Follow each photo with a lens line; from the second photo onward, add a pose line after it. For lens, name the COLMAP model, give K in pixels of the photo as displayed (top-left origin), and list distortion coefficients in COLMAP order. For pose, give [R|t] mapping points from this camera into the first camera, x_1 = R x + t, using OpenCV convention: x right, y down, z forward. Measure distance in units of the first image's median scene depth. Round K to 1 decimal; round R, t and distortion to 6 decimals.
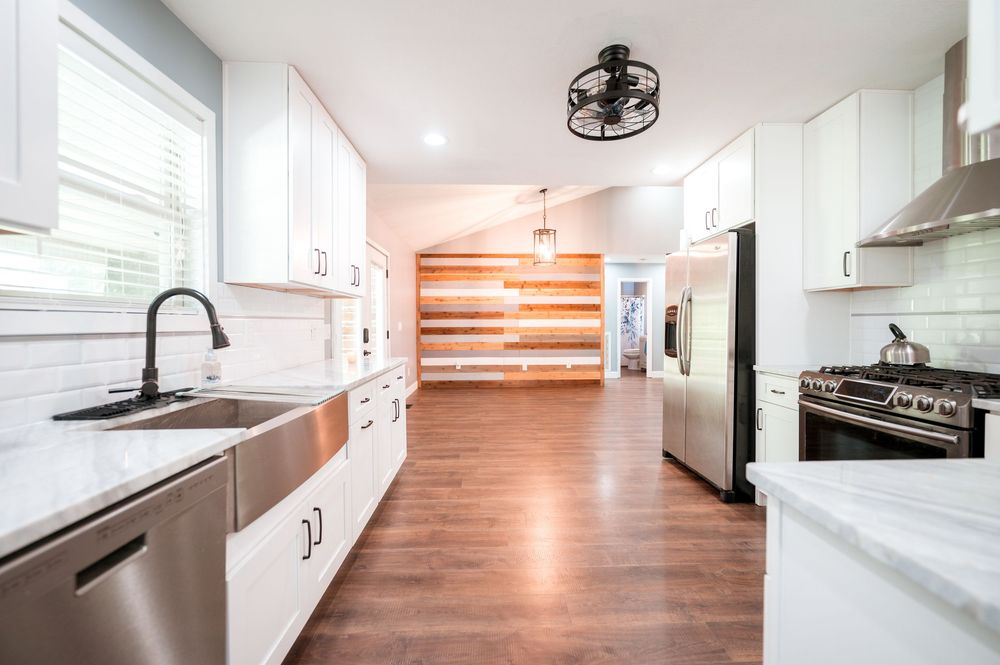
lens RADIAL K [[401.6, 0, 500.0], [0, 401.6, 332.5], [0, 0, 1]] dist [0.001046, -0.000294]
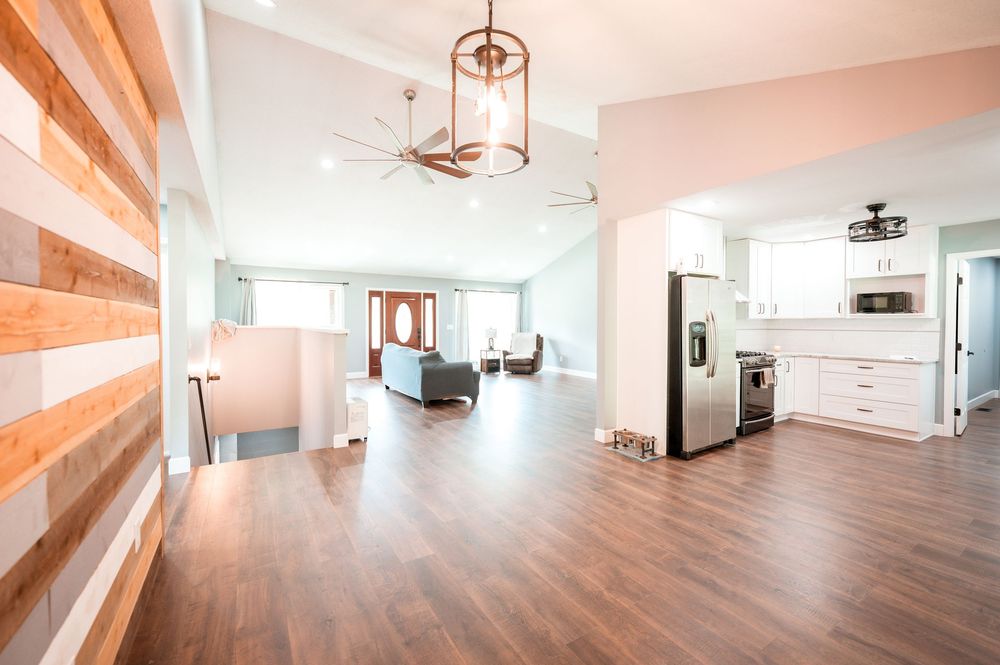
lens RADIAL K [[401.6, 0, 500.0], [0, 401.6, 332.5], [0, 0, 1]] dist [0.001046, -0.000294]
pose [[-0.503860, -0.021065, 0.863529, -0.134191], [0.015568, 0.999319, 0.033462, -0.040425], [-0.863645, 0.030303, -0.503188, 0.951397]]
